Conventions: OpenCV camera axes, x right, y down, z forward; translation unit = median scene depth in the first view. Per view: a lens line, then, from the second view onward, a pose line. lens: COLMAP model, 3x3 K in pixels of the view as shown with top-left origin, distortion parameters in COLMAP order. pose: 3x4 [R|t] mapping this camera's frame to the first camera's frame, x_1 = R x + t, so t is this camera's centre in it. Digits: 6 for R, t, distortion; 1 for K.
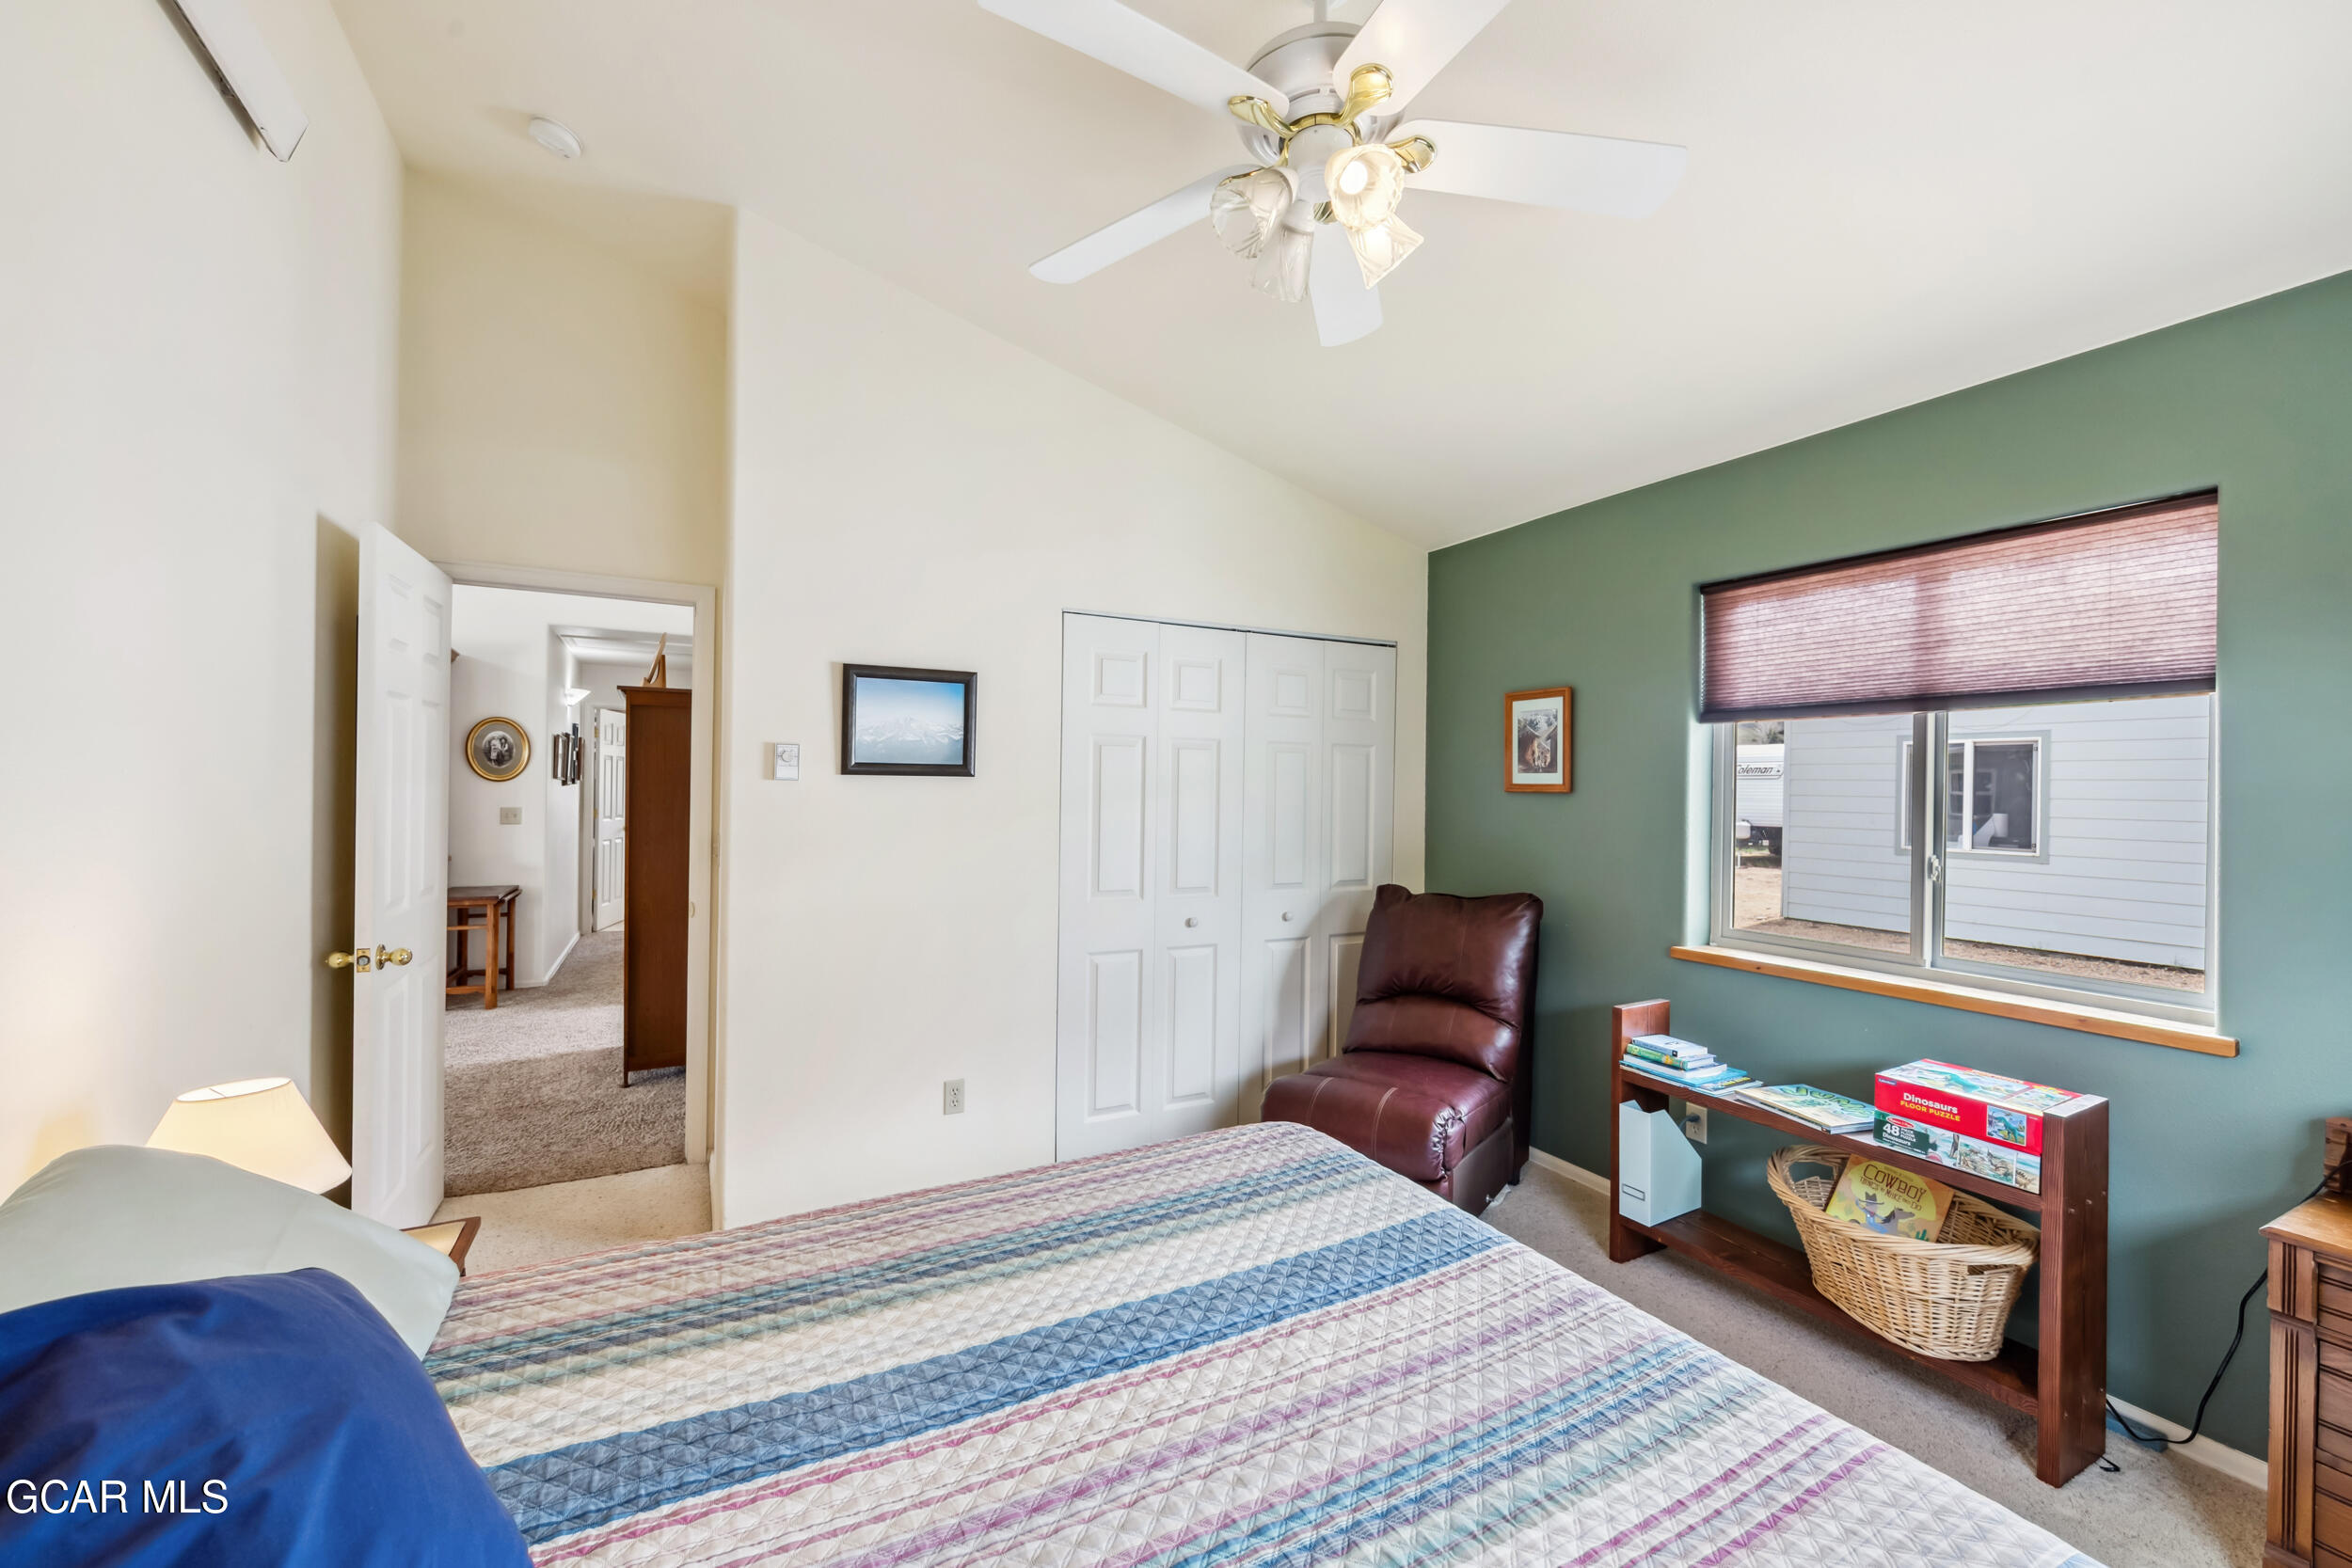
lens RADIAL K [[930.9, 0, 1163.7], [0, 930.9, 790.0], [0, 0, 1]] dist [-0.002741, -0.000266]
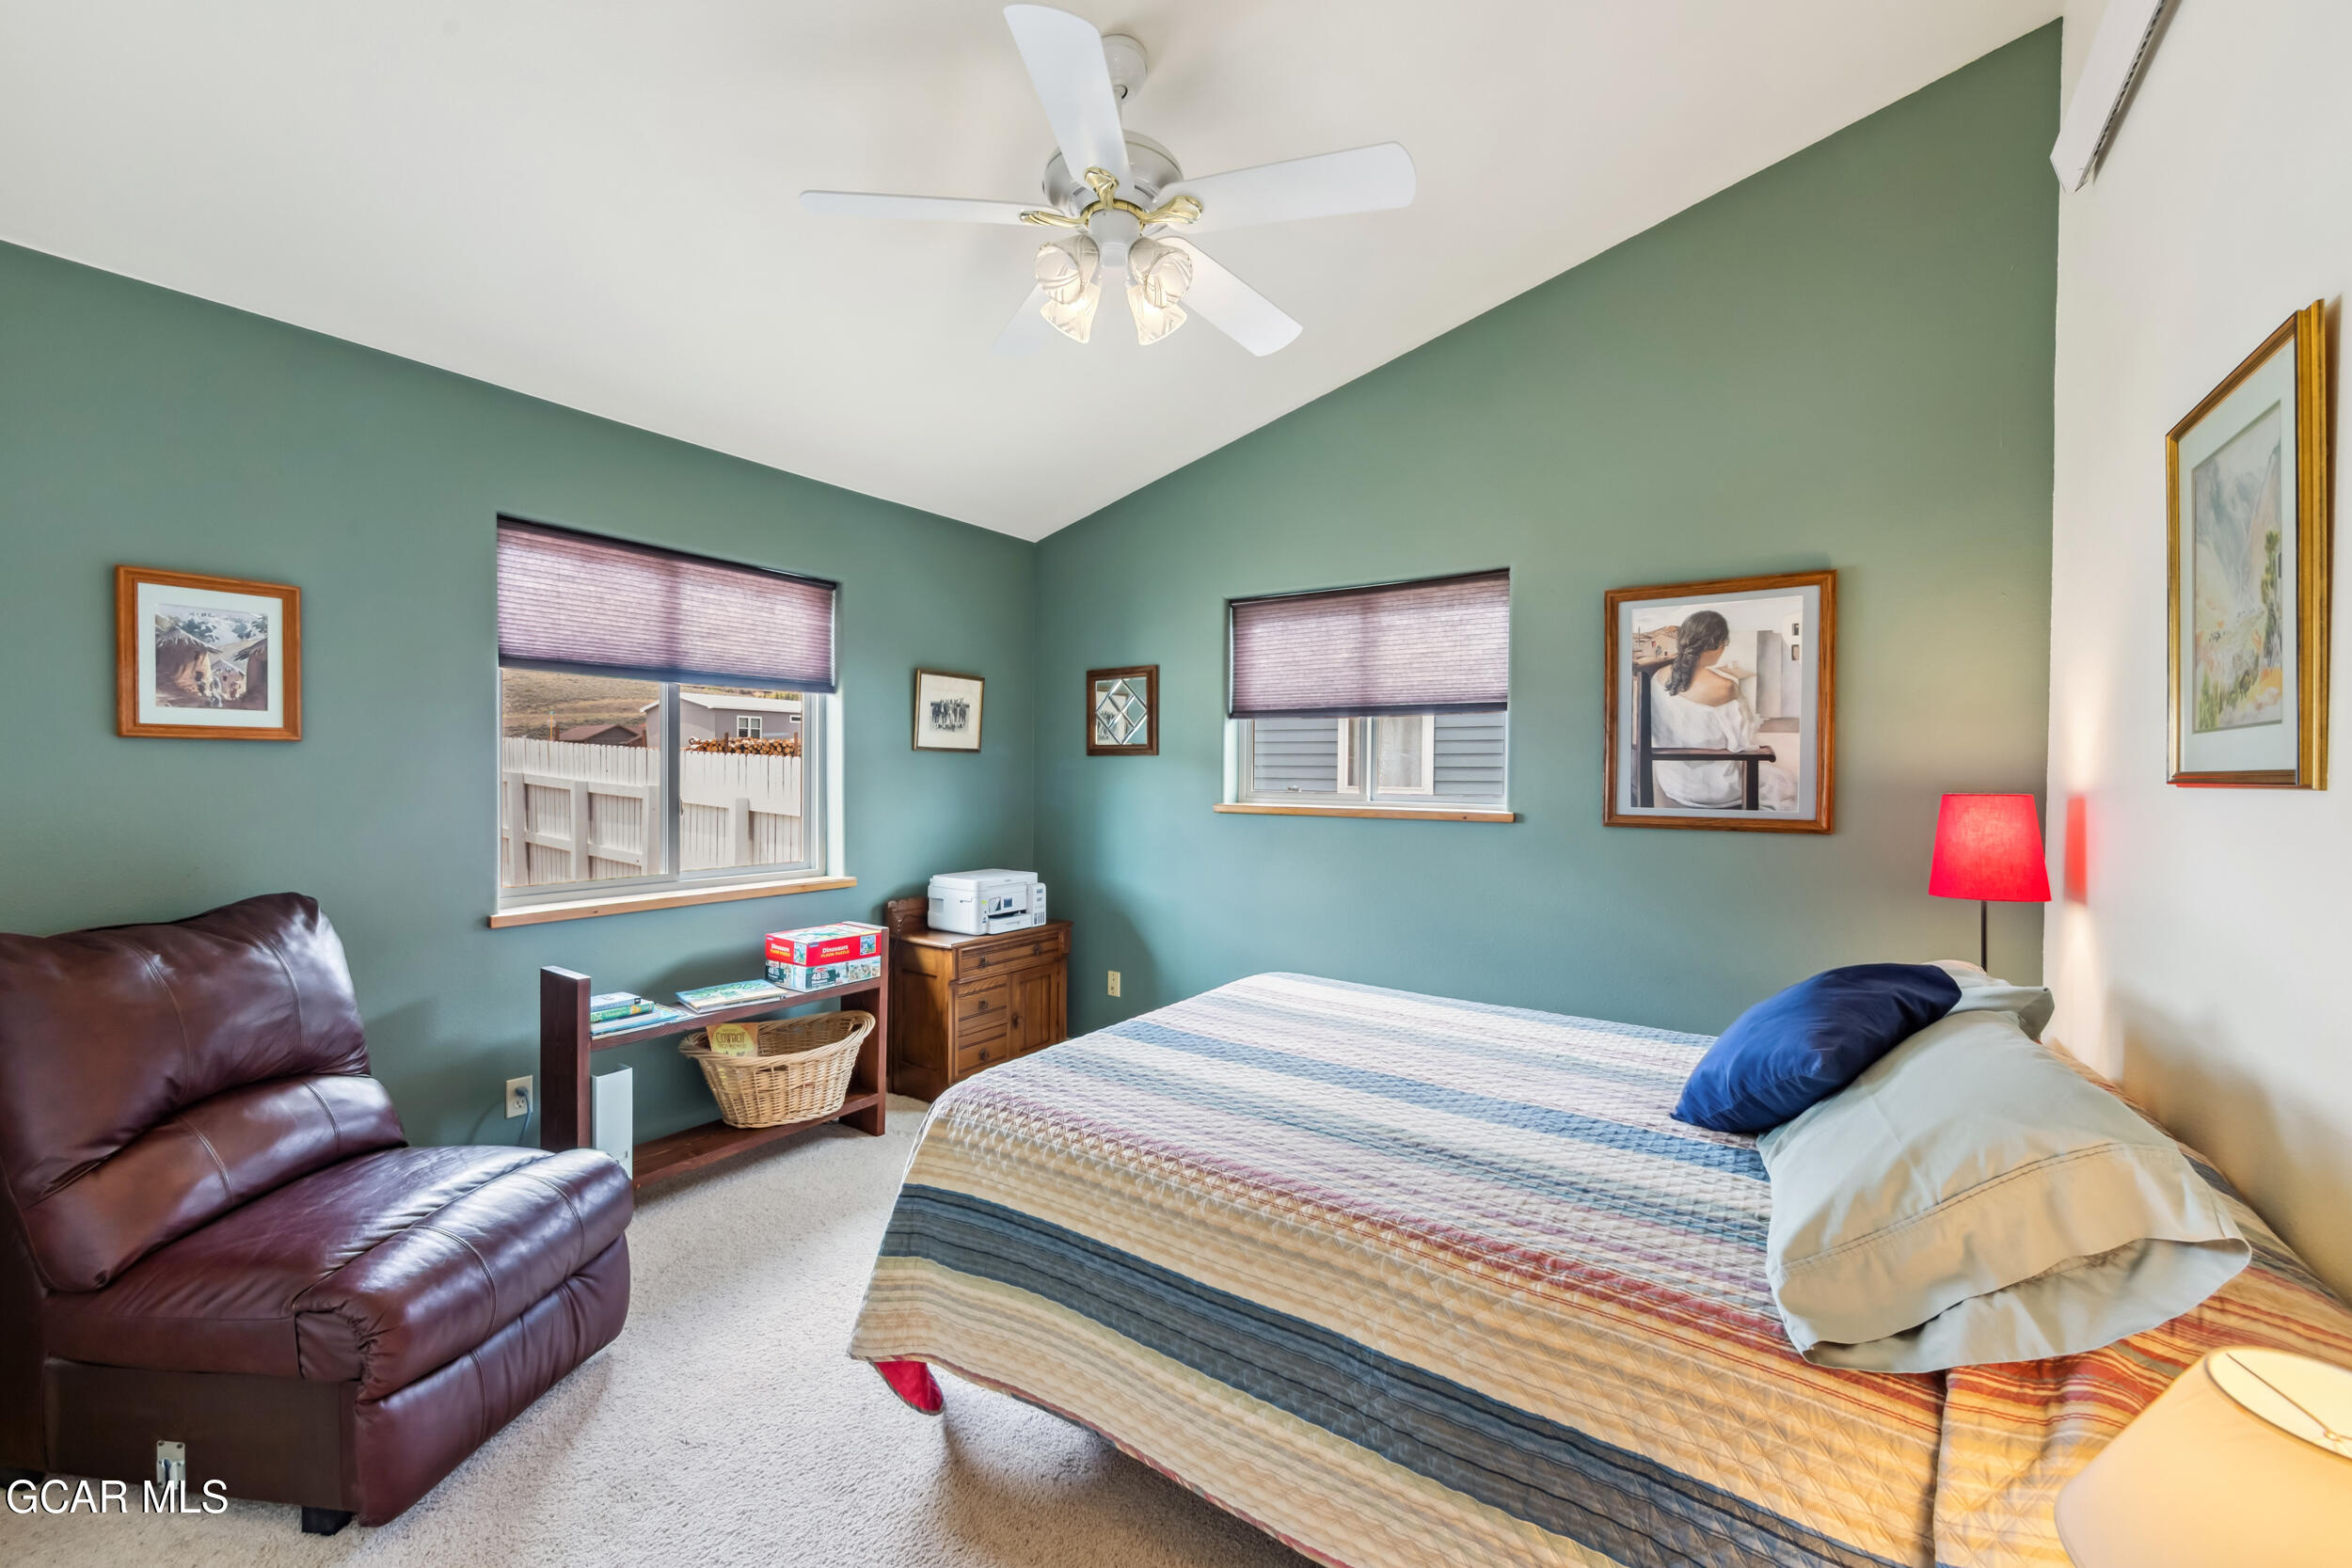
lens RADIAL K [[930.9, 0, 1176.4], [0, 930.9, 772.5], [0, 0, 1]] dist [-0.002741, -0.000266]
pose [[-0.474303, -0.020708, 0.880118, -0.496922], [-0.012252, 0.999782, 0.016920, 0.007423], [-0.880276, -0.002758, -0.474454, 0.770977]]
